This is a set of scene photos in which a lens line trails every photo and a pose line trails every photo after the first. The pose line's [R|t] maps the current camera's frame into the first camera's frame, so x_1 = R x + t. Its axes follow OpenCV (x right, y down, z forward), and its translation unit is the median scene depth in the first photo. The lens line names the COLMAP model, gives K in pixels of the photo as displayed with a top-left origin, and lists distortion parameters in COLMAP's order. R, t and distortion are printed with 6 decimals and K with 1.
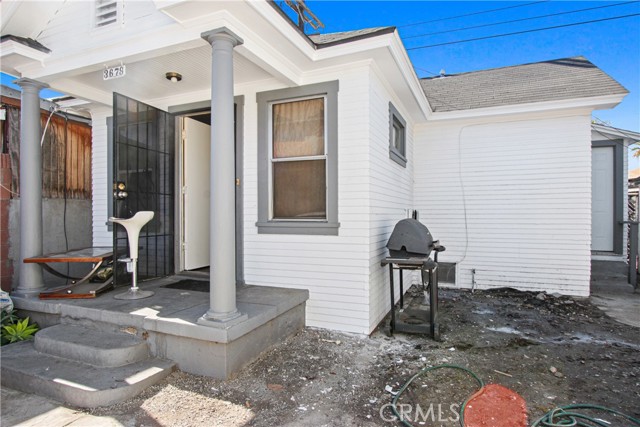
lens RADIAL K [[371.1, 0, 320.0], [0, 371.1, 215.2], [0, 0, 1]] dist [-0.036648, -0.001550]
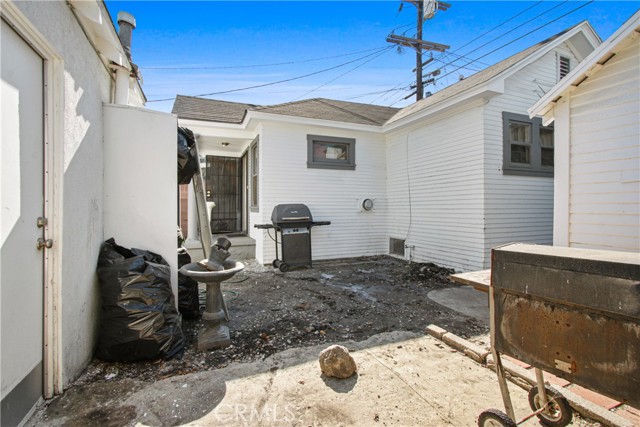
lens RADIAL K [[307.9, 0, 319.6], [0, 307.9, 211.5], [0, 0, 1]] dist [-0.002073, -0.000446]
pose [[0.709300, 0.004417, -0.704893, 0.984032], [-0.000144, 0.999981, 0.006122, 0.026189], [0.704907, -0.004241, 0.709287, 0.044532]]
